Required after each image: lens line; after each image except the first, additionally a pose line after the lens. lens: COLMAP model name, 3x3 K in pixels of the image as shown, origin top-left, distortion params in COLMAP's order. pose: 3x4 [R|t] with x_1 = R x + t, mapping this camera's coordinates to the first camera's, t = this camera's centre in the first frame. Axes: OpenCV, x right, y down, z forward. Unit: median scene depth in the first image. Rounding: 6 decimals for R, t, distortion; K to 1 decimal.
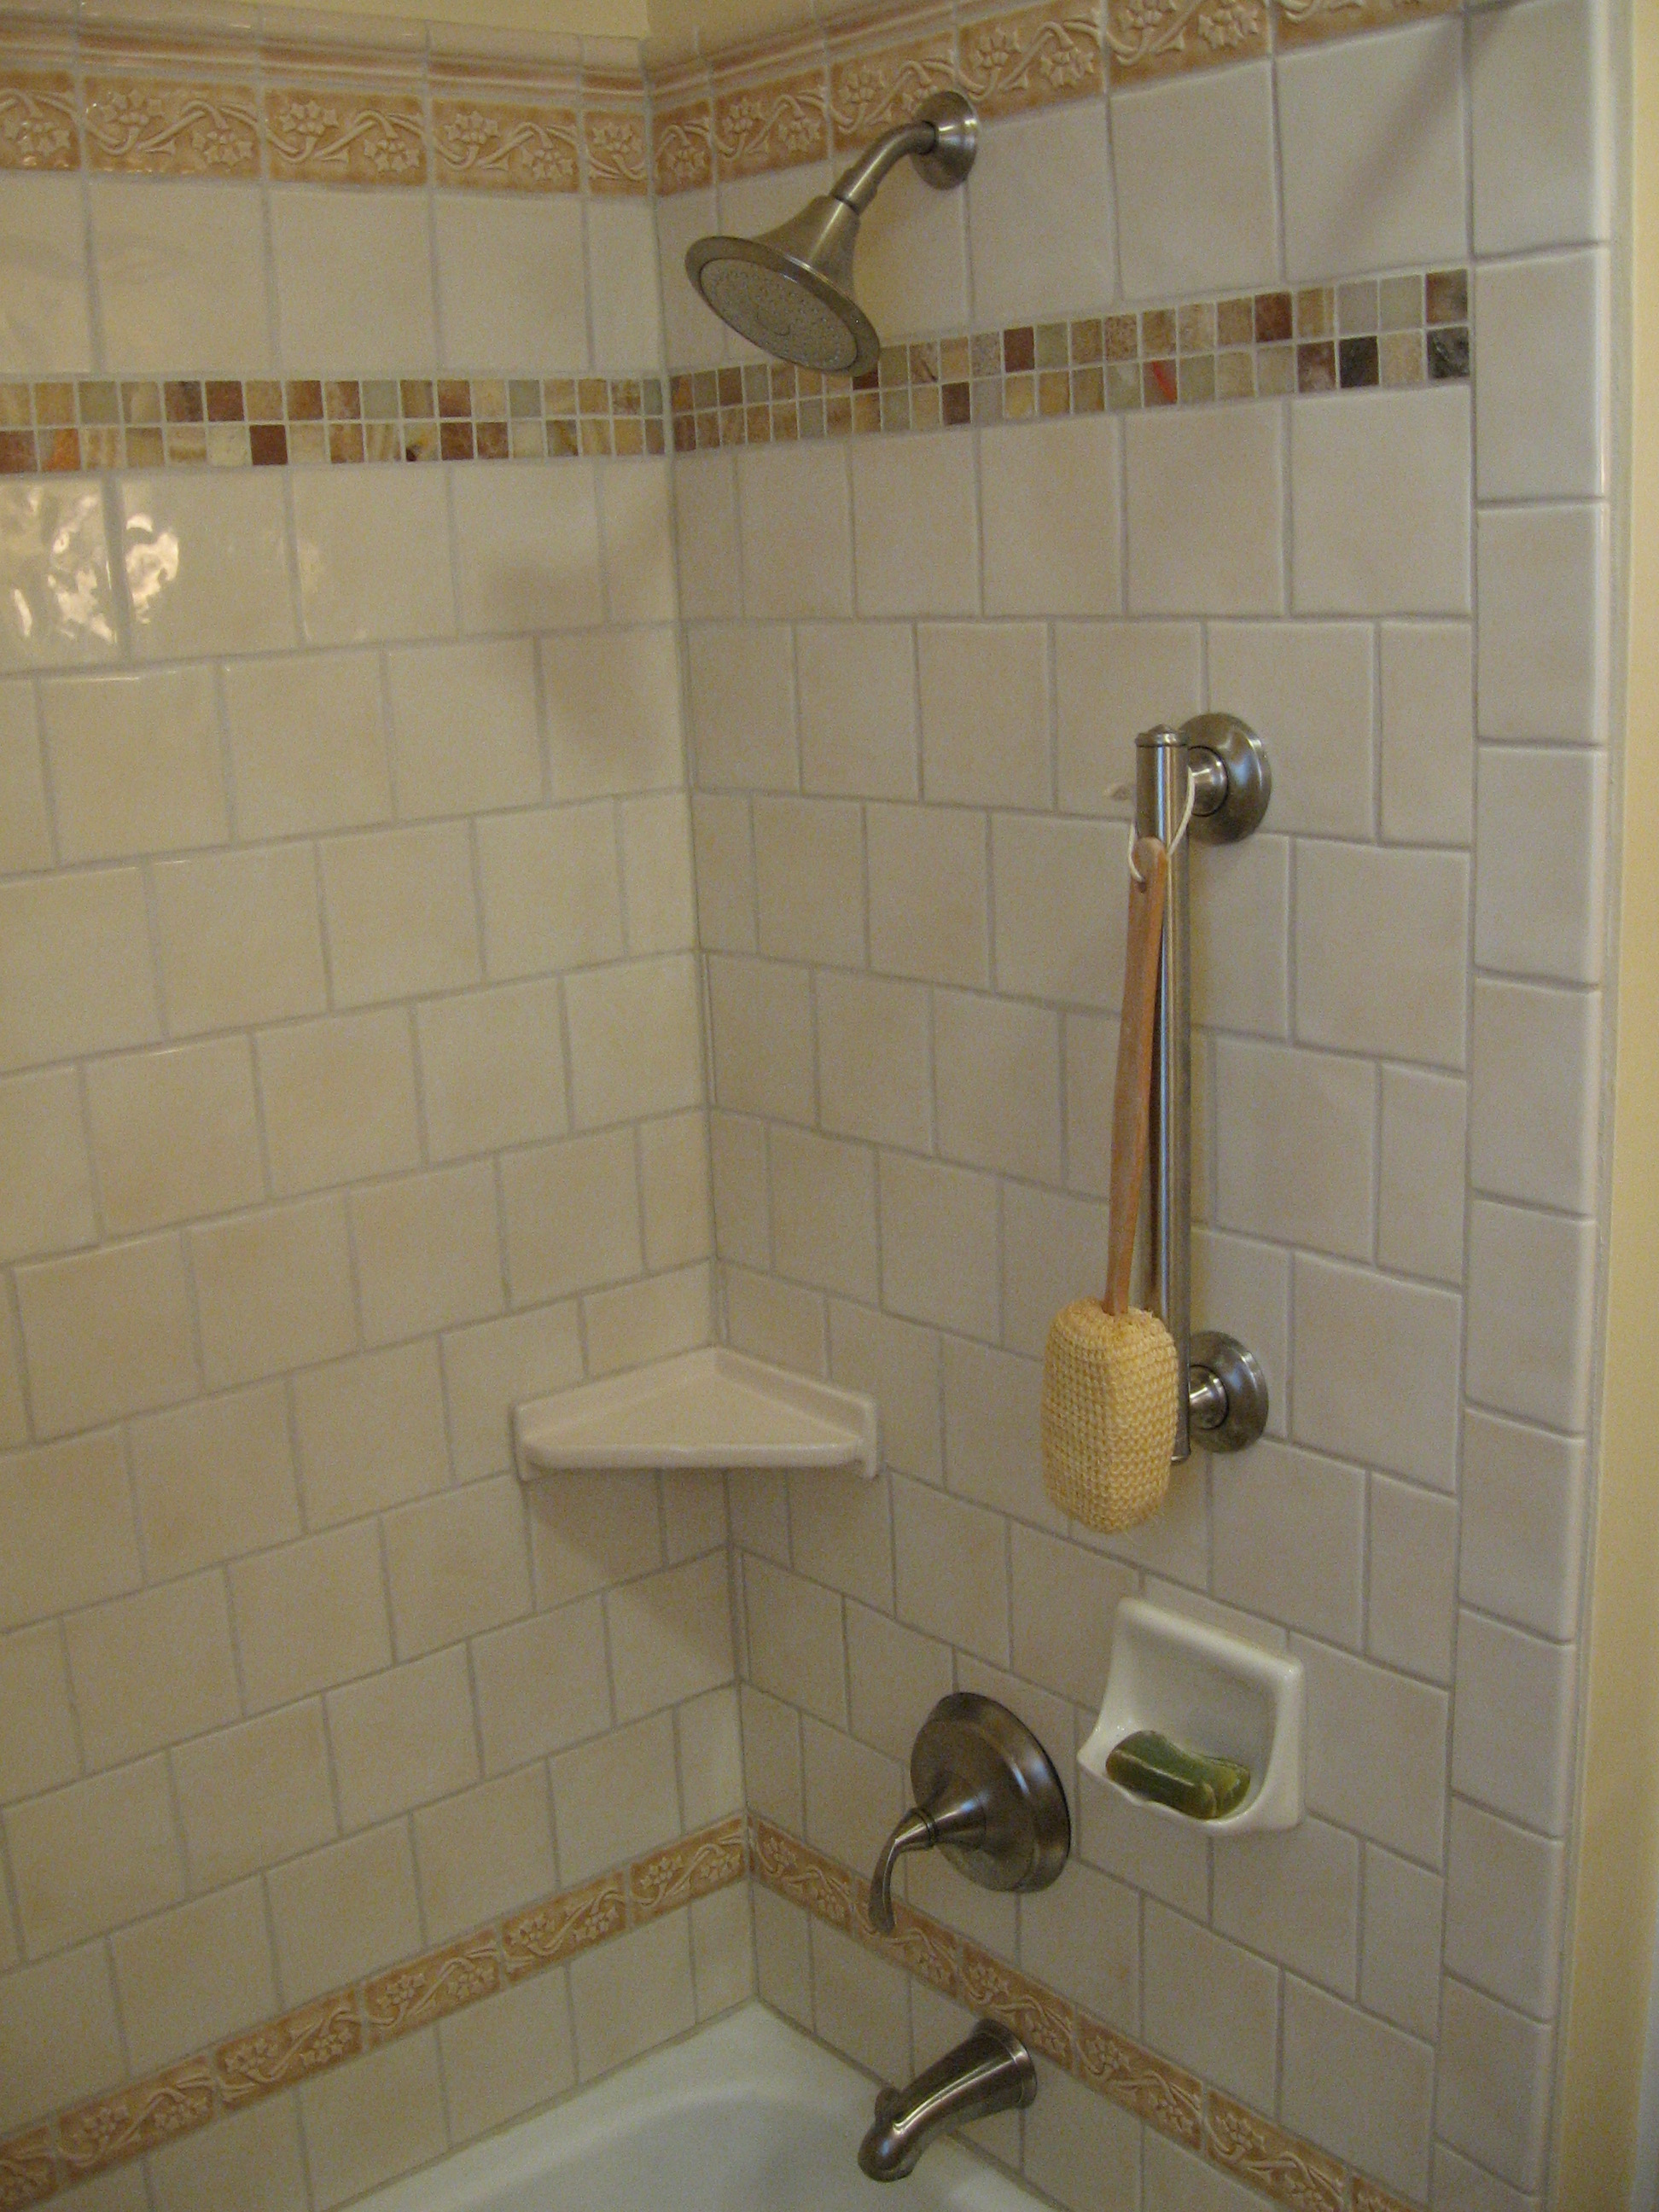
lens RADIAL K [[2251.8, 0, 829.5], [0, 2251.8, 1106.0], [0, 0, 1]] dist [-0.144752, 0.067532]
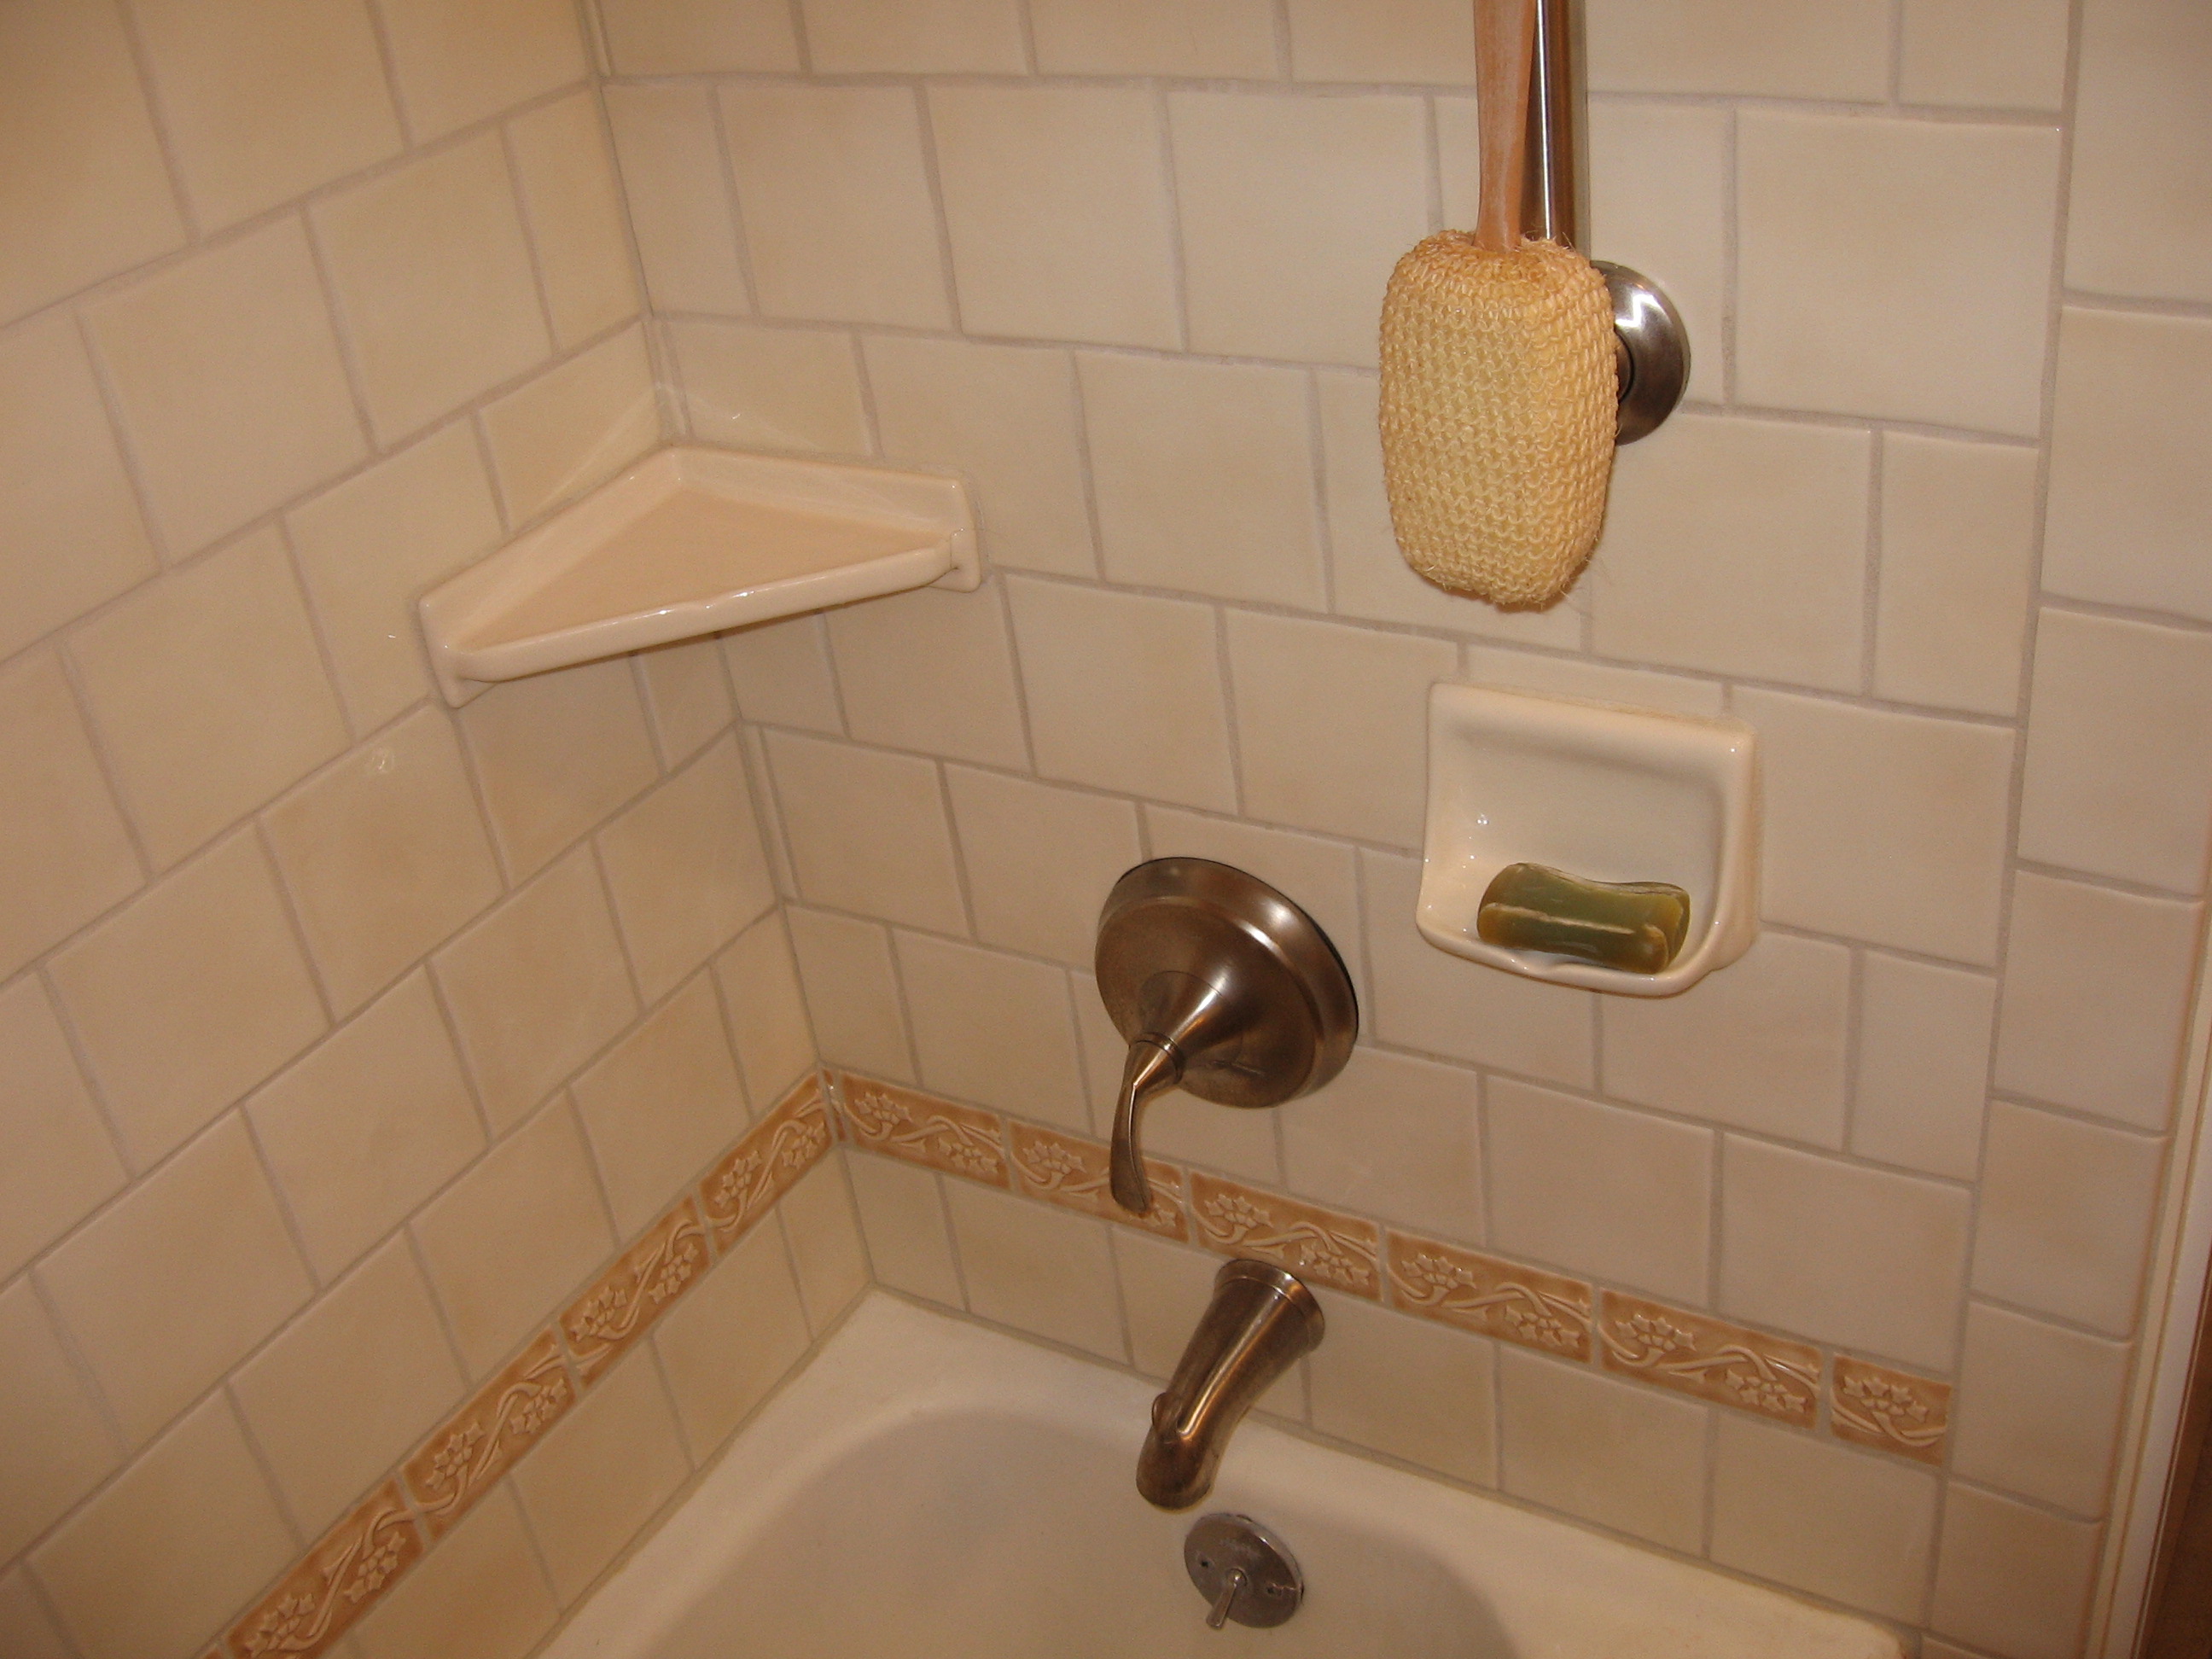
lens RADIAL K [[2251.8, 0, 1106.0], [0, 2251.8, 778.5], [0, 0, 1]] dist [-0.144752, 0.067532]
pose [[0.940665, -0.231986, 0.247654, -0.124801], [0.155047, 0.943011, 0.294434, 0.026412], [-0.301845, -0.238566, 0.923025, 0.347229]]
